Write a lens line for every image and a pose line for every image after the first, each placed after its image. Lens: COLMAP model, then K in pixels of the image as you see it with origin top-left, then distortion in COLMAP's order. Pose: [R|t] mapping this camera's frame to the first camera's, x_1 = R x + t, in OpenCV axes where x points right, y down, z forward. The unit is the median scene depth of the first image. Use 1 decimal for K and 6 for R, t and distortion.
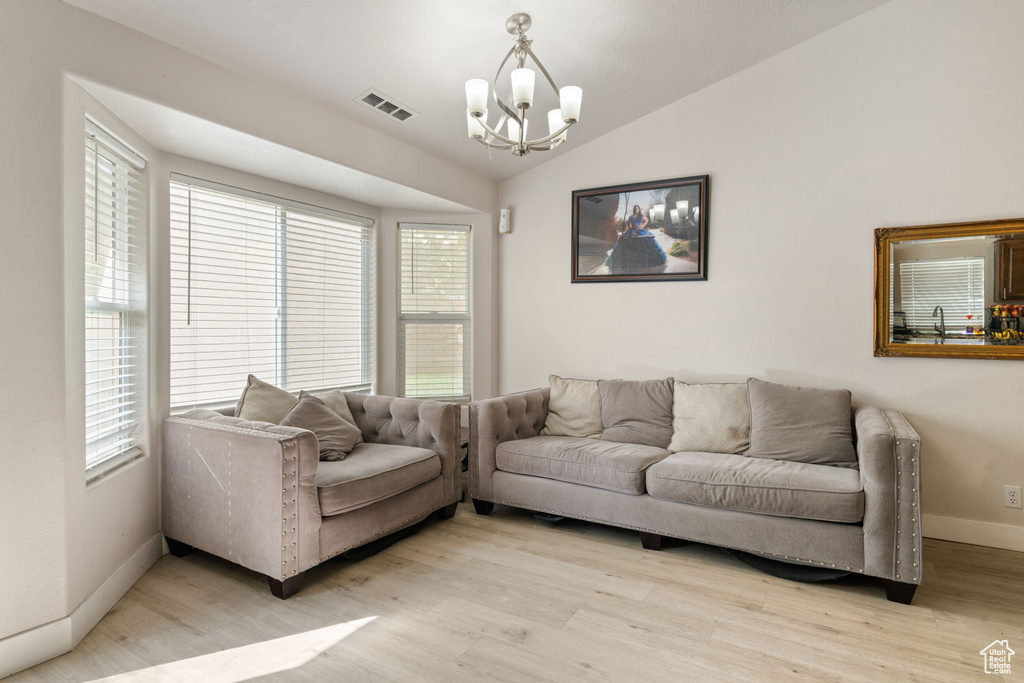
lens RADIAL K [[526.5, 0, 525.7], [0, 526.5, 327.5], [0, 0, 1]] dist [0.000541, 0.001083]
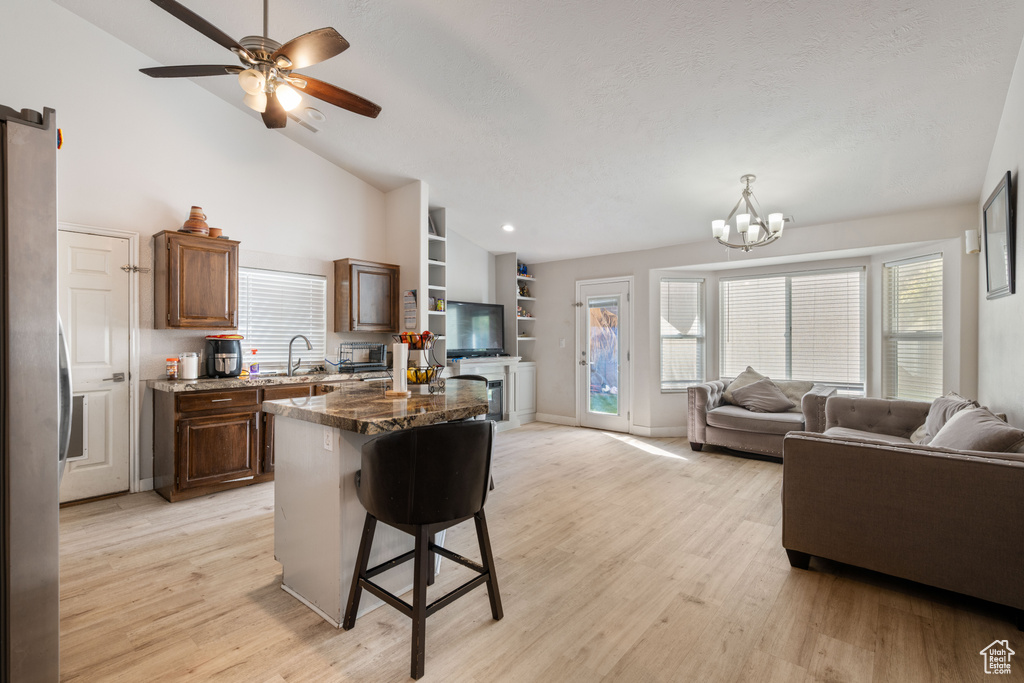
lens RADIAL K [[457.7, 0, 513.1], [0, 457.7, 341.8], [0, 0, 1]] dist [-0.005282, 0.000745]
pose [[-0.161487, 0.007051, -0.986850, 1.387893], [0.006207, 0.999962, 0.006129, -0.024028], [0.986855, -0.005136, -0.161525, 0.367080]]
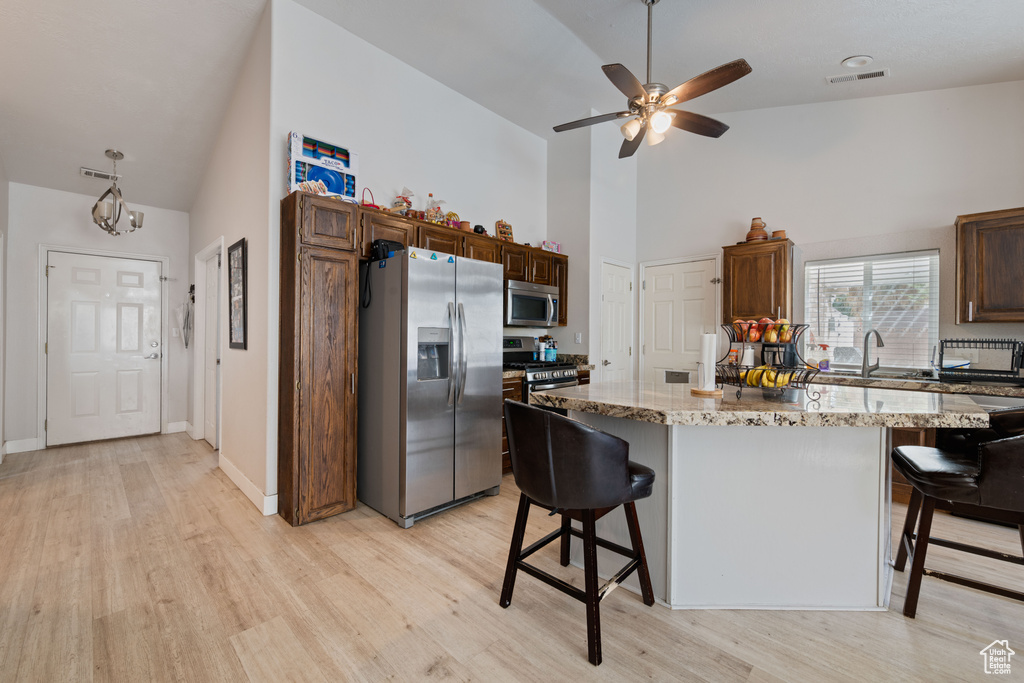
lens RADIAL K [[414.9, 0, 512.3], [0, 414.9, 338.6], [0, 0, 1]] dist [-0.001945, -0.000289]
pose [[-0.970077, -0.007918, 0.242670, 0.735158], [-0.008524, 0.999963, -0.001448, -0.006855], [-0.242650, -0.003474, -0.970108, 0.736898]]
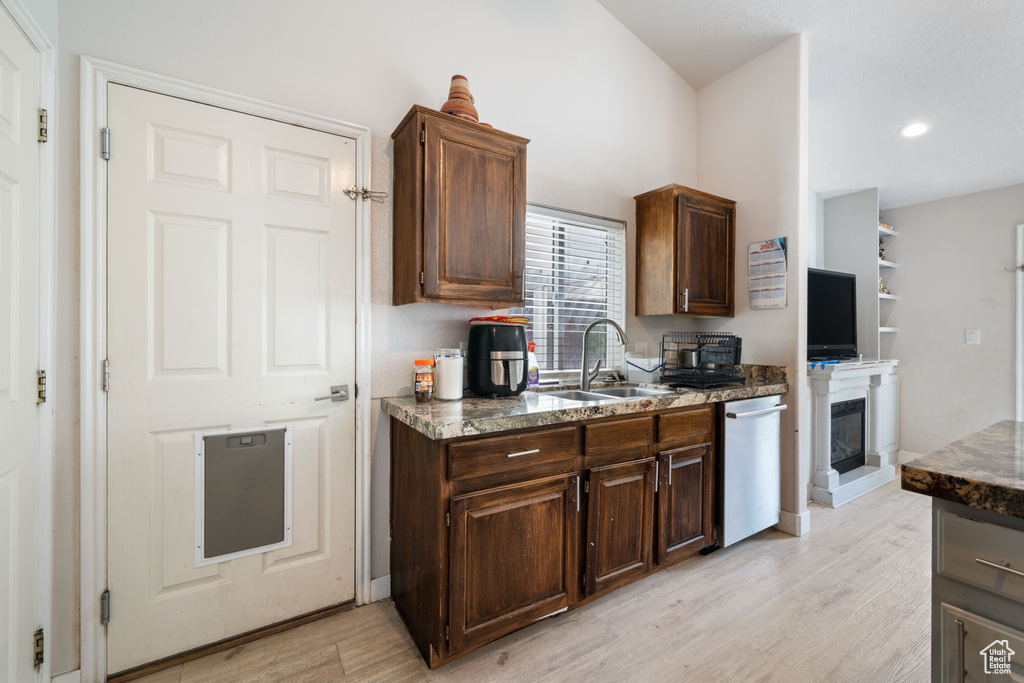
lens RADIAL K [[429.8, 0, 513.5], [0, 429.8, 339.1], [0, 0, 1]] dist [-0.003013, -0.000289]
pose [[-0.466254, 0.009203, -0.884603, 0.833572], [0.003234, 0.999957, 0.008699, -0.012198], [0.884645, 0.001195, -0.466264, -0.302971]]
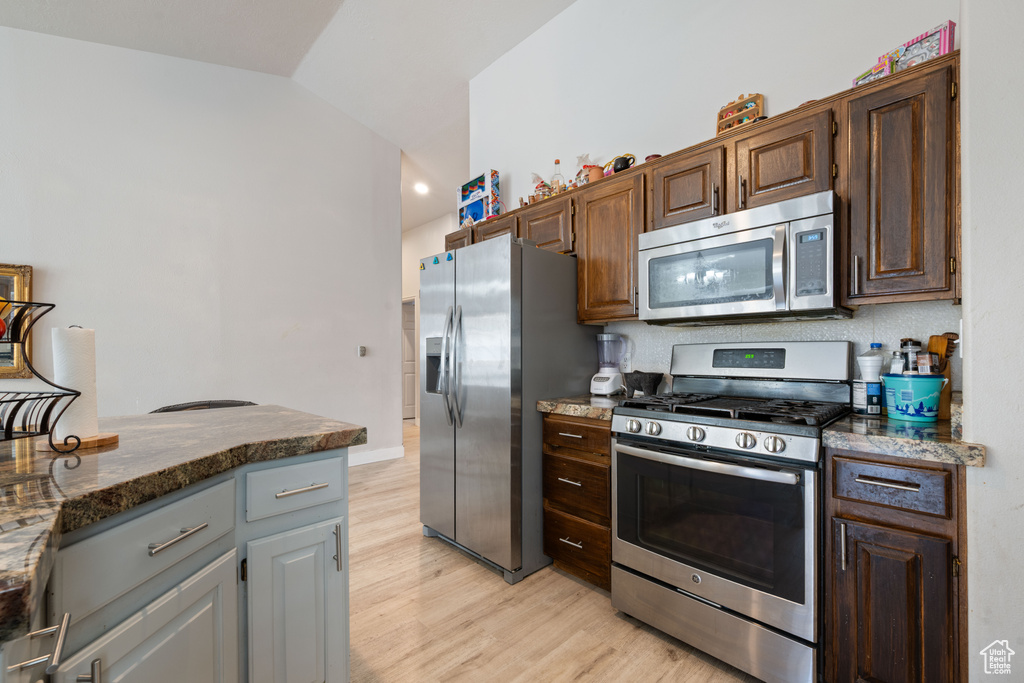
lens RADIAL K [[414.9, 0, 502.1], [0, 414.9, 358.5], [0, 0, 1]] dist [-0.001945, -0.000289]
pose [[0.284653, -0.010035, 0.958578, 0.378503], [-0.002128, 0.999936, 0.011100, 0.002244], [-0.958628, -0.005199, 0.284613, -0.393568]]
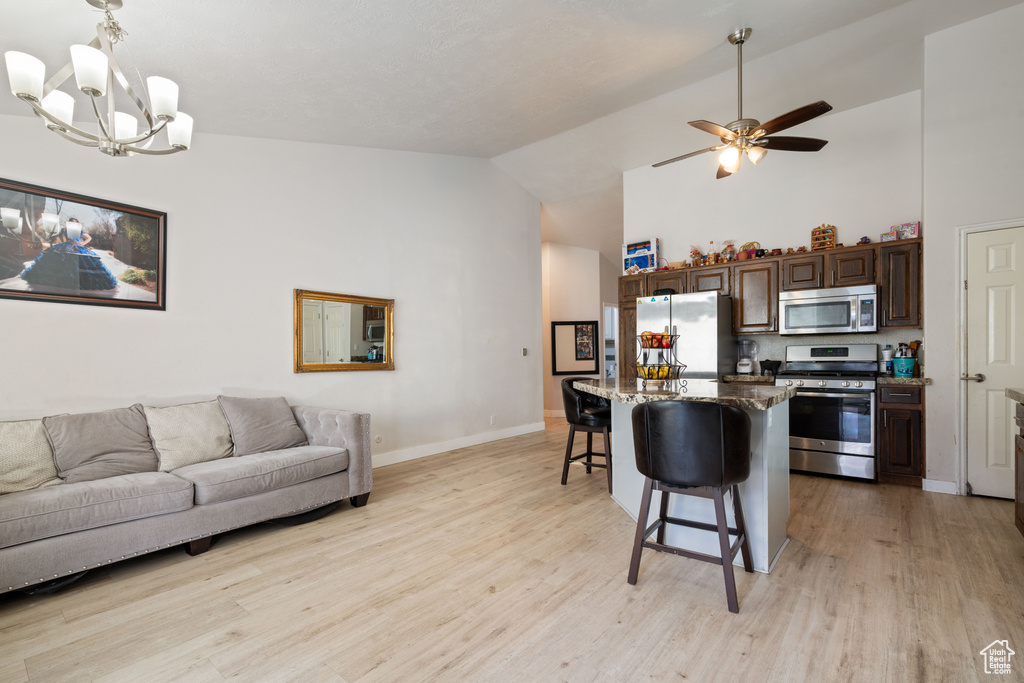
lens RADIAL K [[457.7, 0, 492.3], [0, 457.7, 366.4], [0, 0, 1]] dist [-0.005282, 0.000745]
pose [[0.188465, -0.024835, 0.981766, -0.523827], [0.008553, 0.999684, 0.023646, 0.009498], [-0.982043, 0.003940, 0.188618, 0.193901]]
